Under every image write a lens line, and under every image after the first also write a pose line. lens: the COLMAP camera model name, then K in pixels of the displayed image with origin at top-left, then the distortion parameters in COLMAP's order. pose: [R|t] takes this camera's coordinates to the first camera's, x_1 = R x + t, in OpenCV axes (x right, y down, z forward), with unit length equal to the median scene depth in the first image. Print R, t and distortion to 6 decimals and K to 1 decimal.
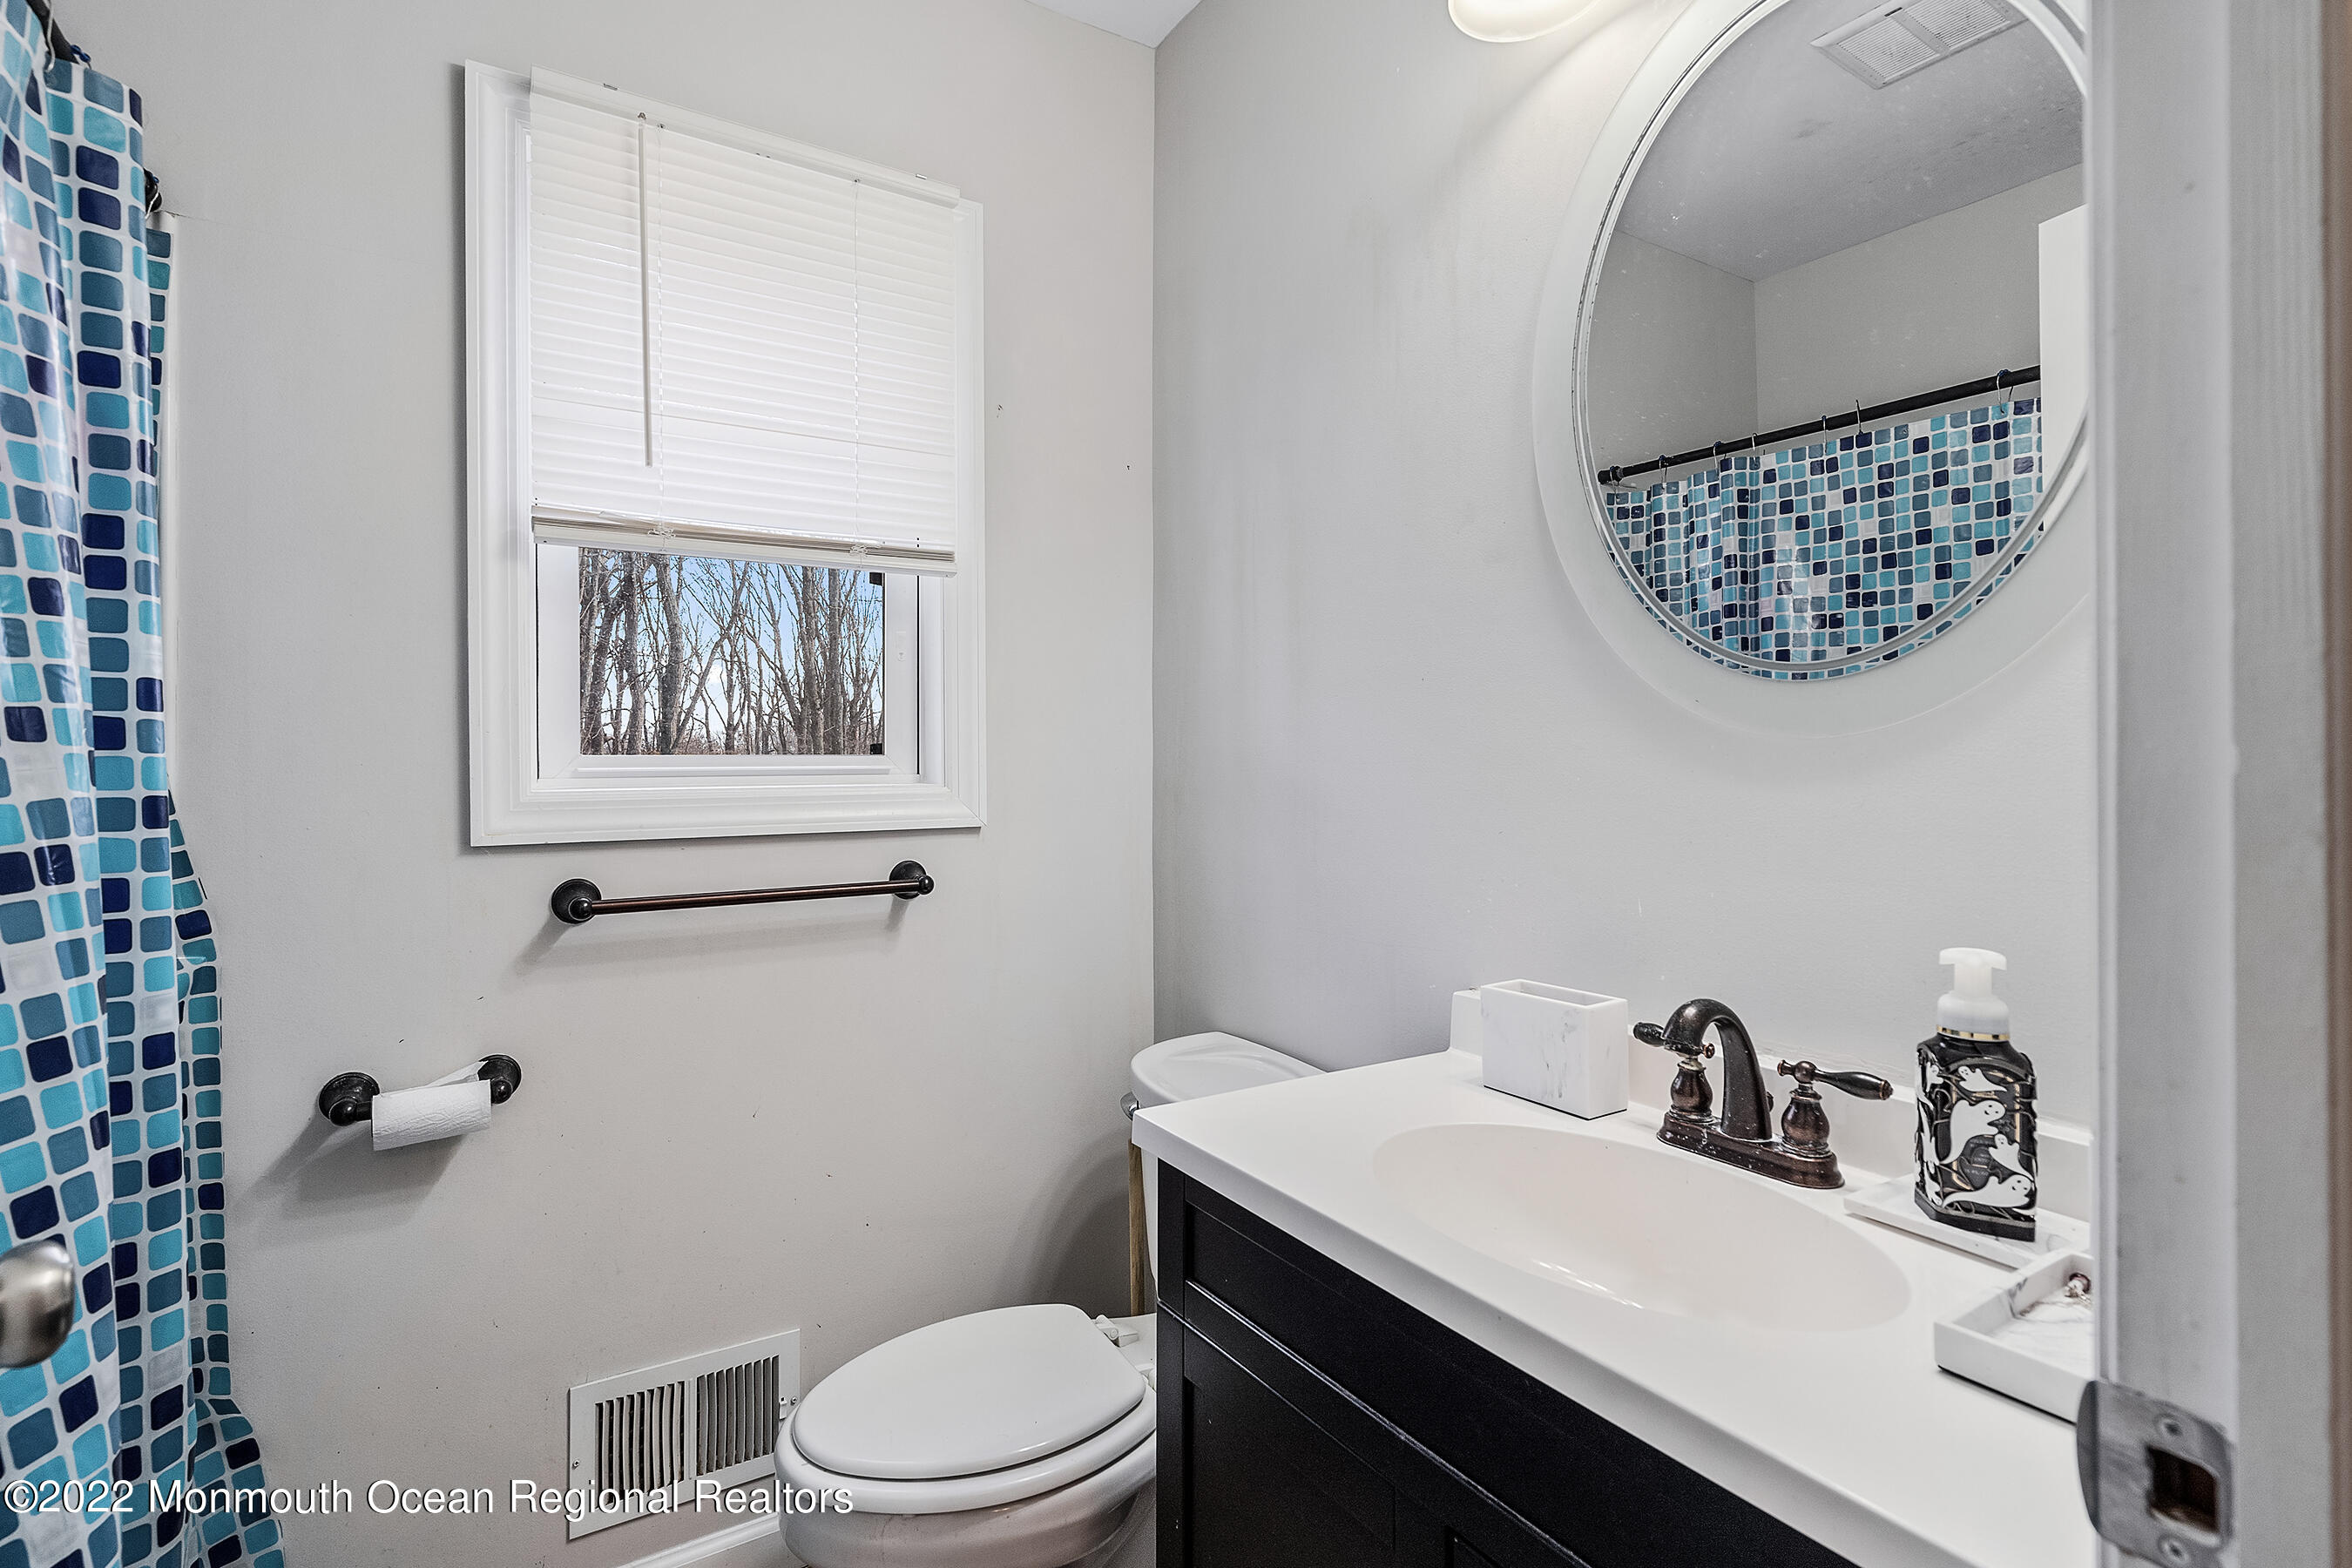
lens RADIAL K [[1108.1, 0, 1170.6], [0, 1108.1, 765.3], [0, 0, 1]] dist [-0.004881, 0.001517]
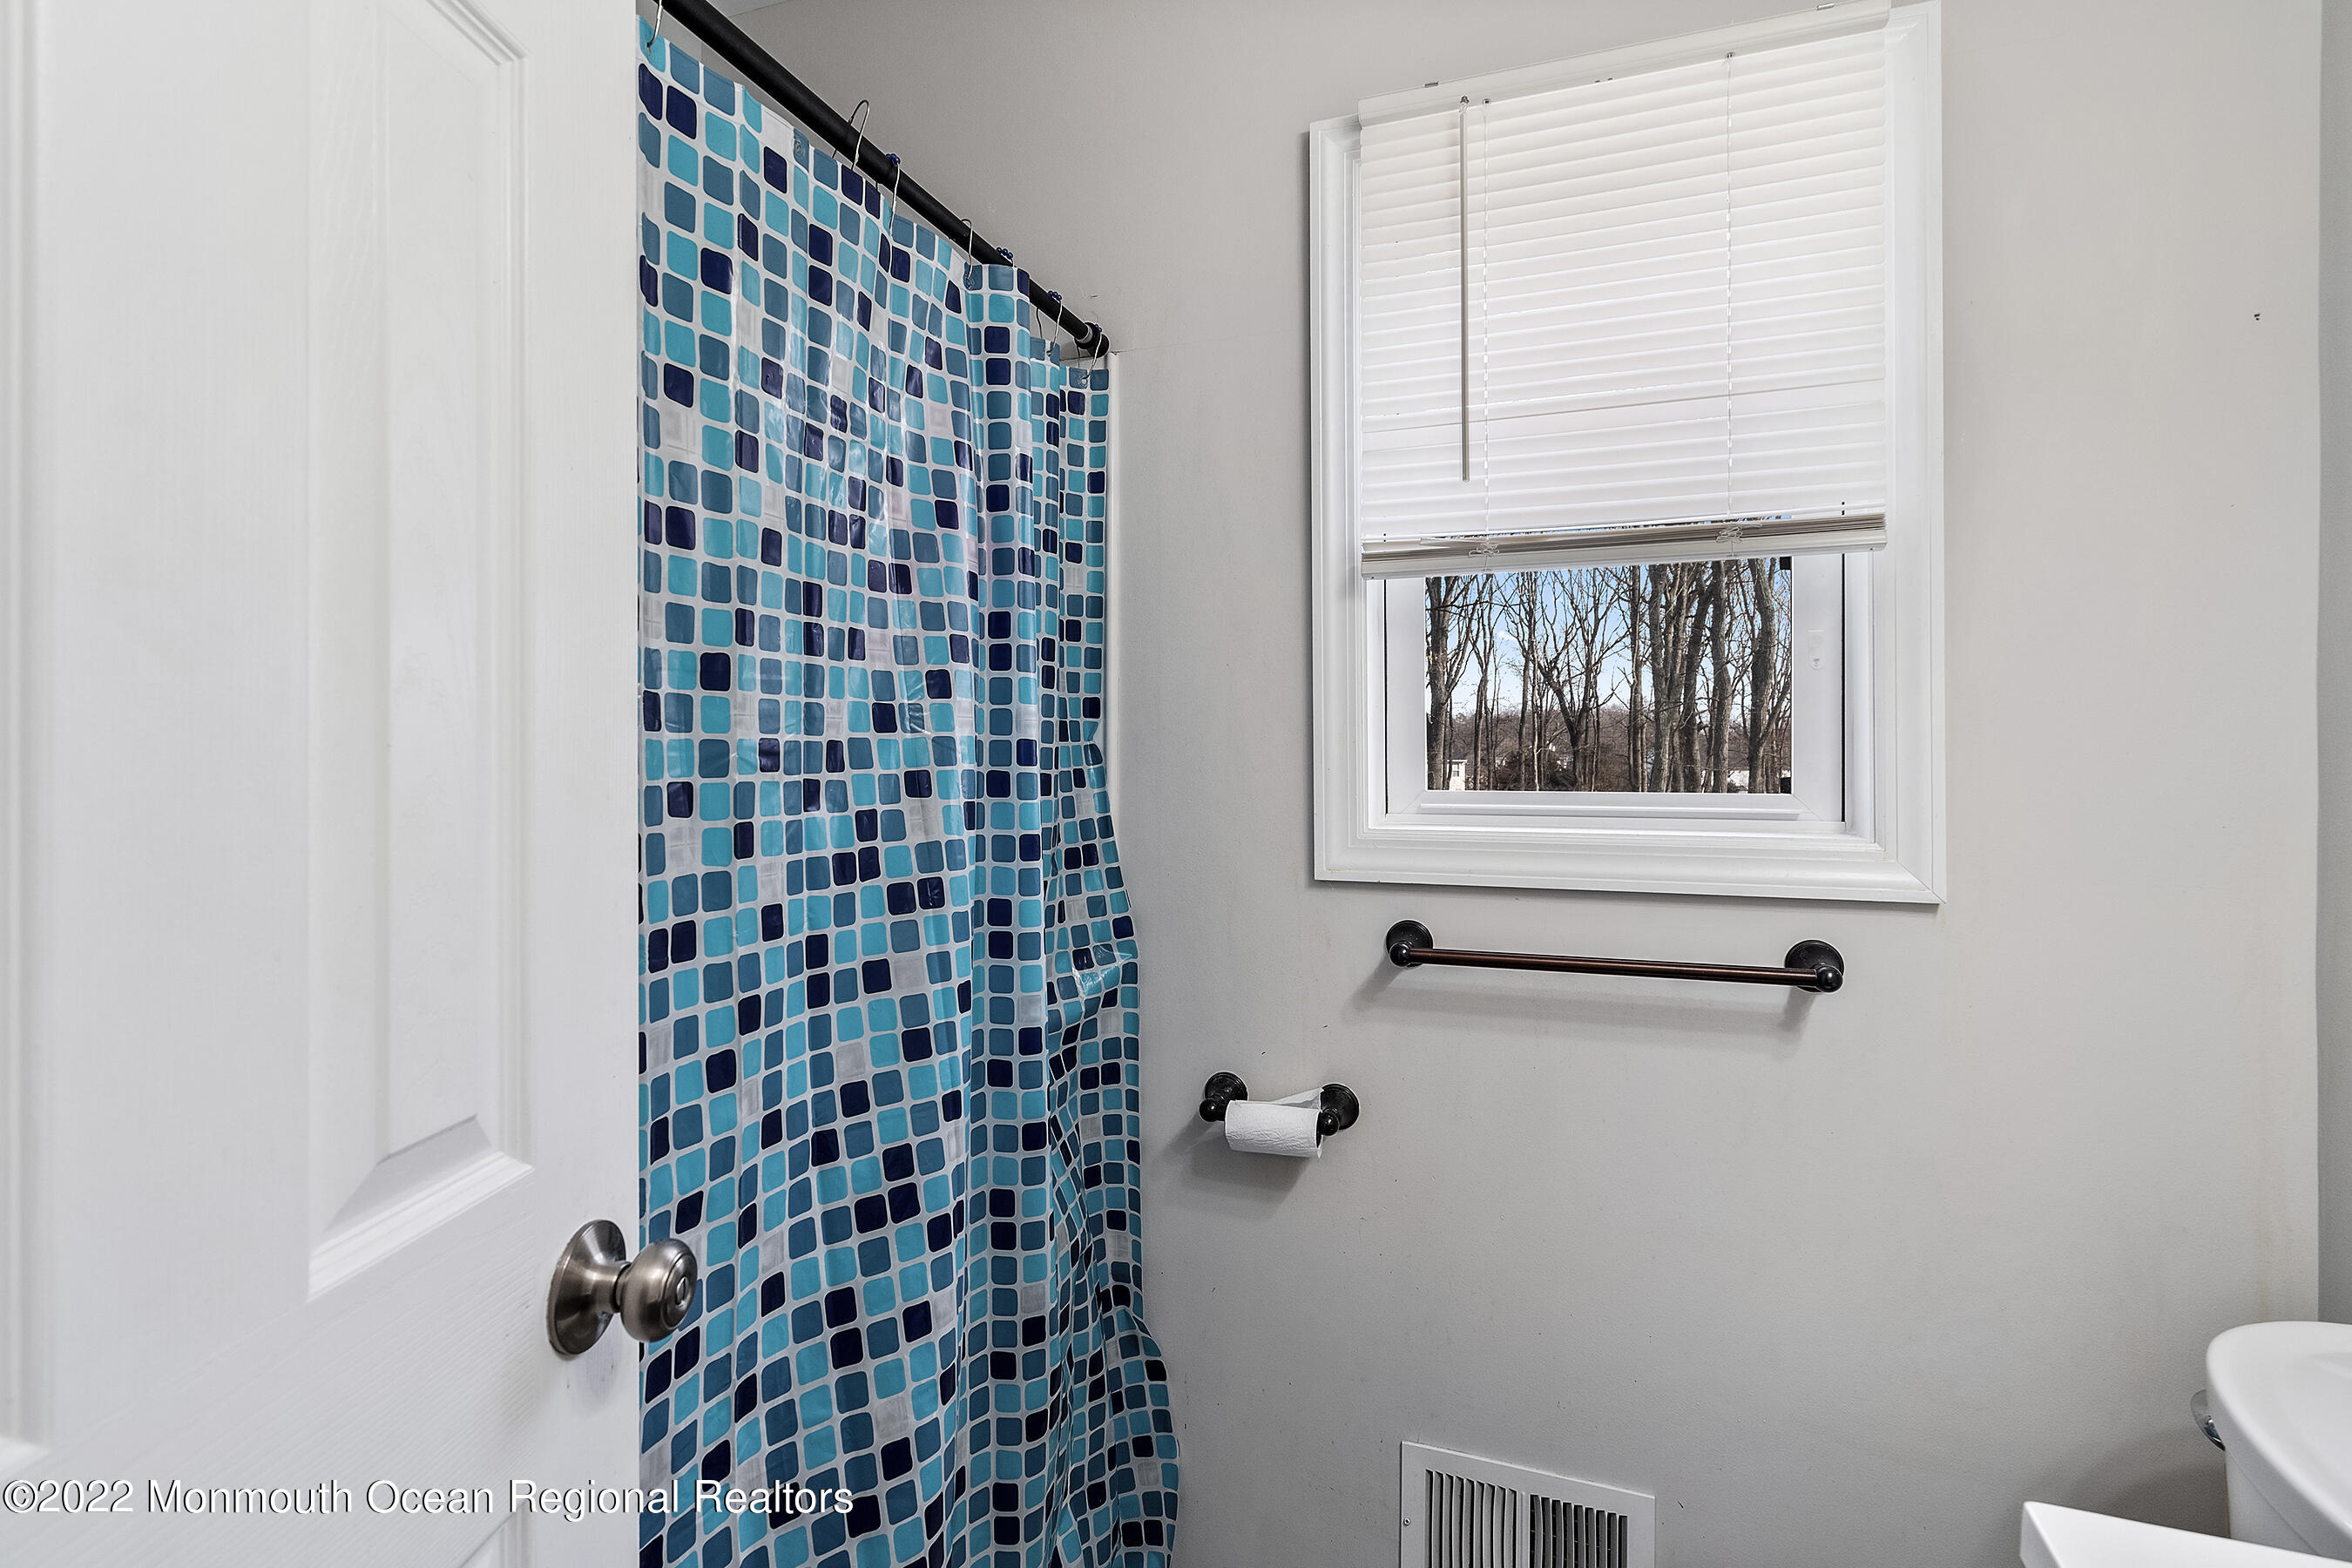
lens RADIAL K [[1108.1, 0, 1197.4], [0, 1108.1, 745.6], [0, 0, 1]] dist [-0.004881, 0.001517]
pose [[0.605336, 0.007397, -0.795936, 0.138424], [-0.009073, 0.999956, 0.002393, -0.058443], [0.795918, 0.005773, 0.605376, 0.306099]]
